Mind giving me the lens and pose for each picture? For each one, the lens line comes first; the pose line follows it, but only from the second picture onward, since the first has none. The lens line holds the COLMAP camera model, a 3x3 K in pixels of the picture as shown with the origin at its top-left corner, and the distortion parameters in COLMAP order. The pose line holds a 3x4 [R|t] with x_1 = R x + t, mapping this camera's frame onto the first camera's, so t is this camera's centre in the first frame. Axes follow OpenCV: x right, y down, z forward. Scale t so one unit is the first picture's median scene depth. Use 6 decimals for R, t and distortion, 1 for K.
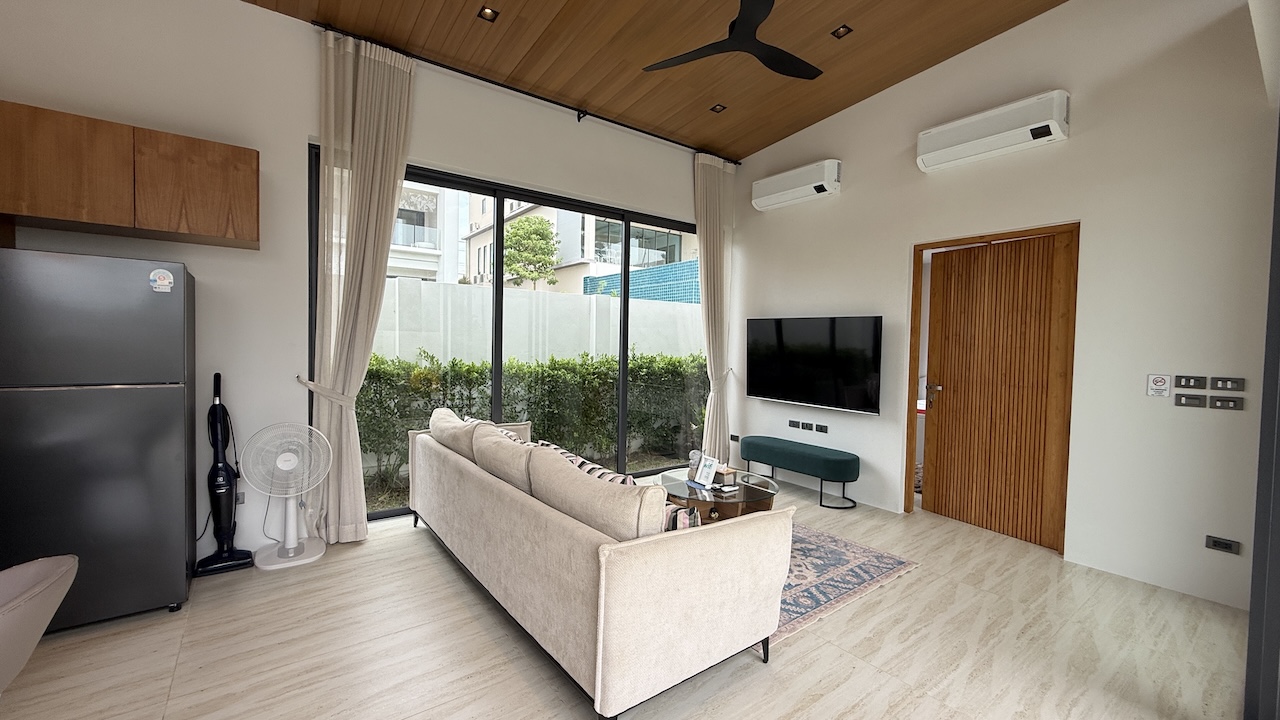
lens RADIAL K [[511.5, 0, 637.5], [0, 511.5, 359.6], [0, 0, 1]] dist [0.001687, 0.000046]
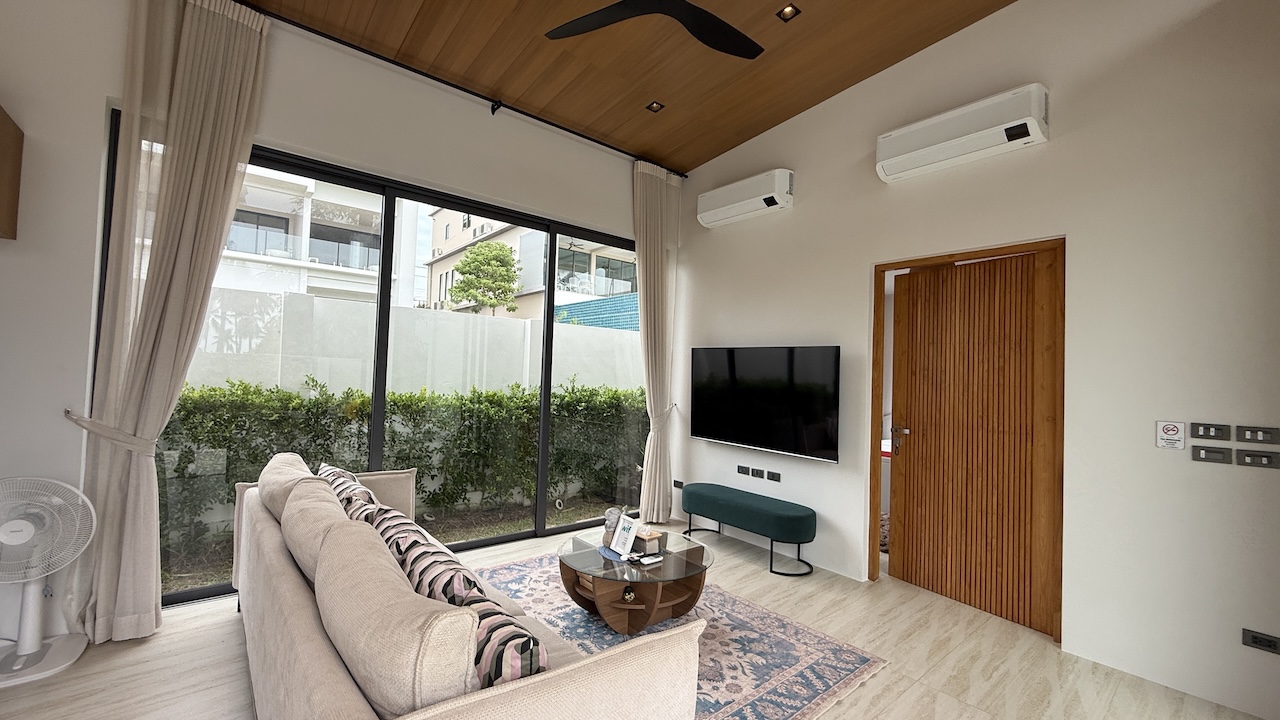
lens RADIAL K [[511.5, 0, 637.5], [0, 511.5, 359.6], [0, 0, 1]] dist [0.001687, 0.000046]
pose [[0.998304, 0.016881, 0.055708, 0.101312], [-0.013385, 0.997953, -0.062543, -0.004726], [-0.056650, 0.061692, 0.996486, 0.182943]]
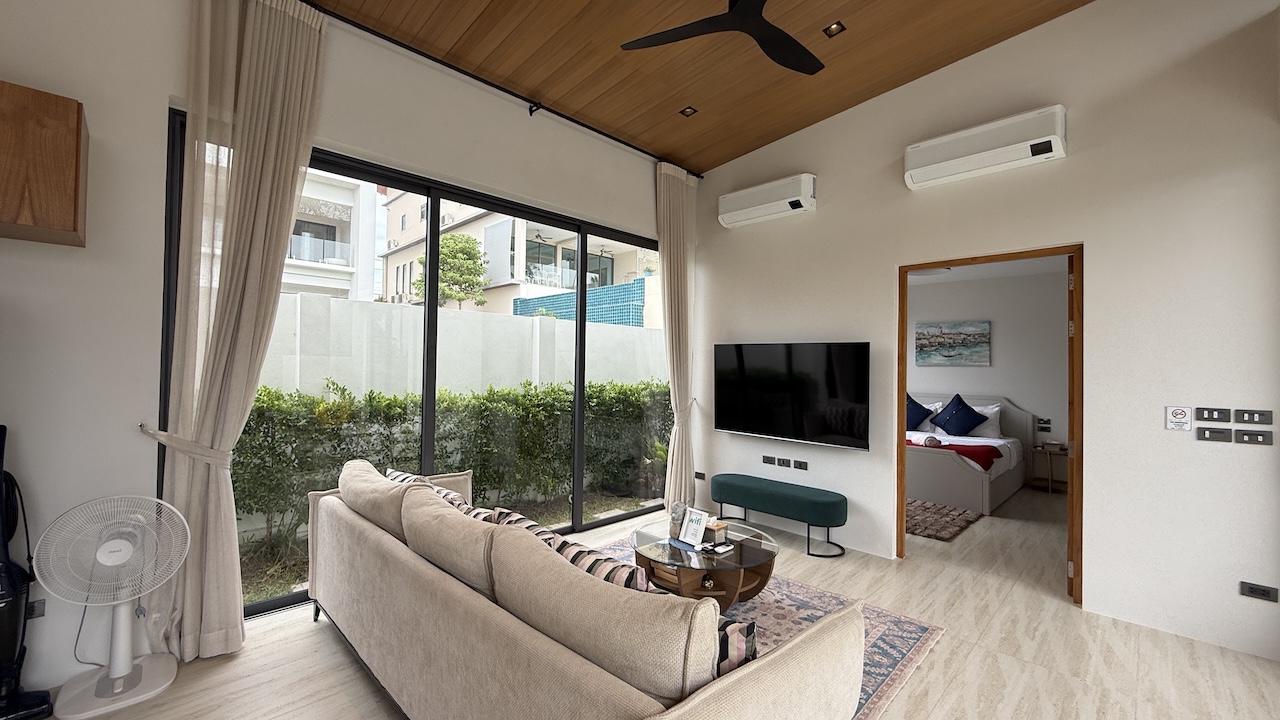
lens RADIAL K [[511.5, 0, 637.5], [0, 511.5, 359.6], [0, 0, 1]] dist [0.001687, 0.000046]
pose [[0.989914, -0.002063, 0.141651, -0.069859], [0.008516, 0.998952, -0.044963, -0.017589], [-0.141410, 0.045716, 0.988895, 0.166718]]
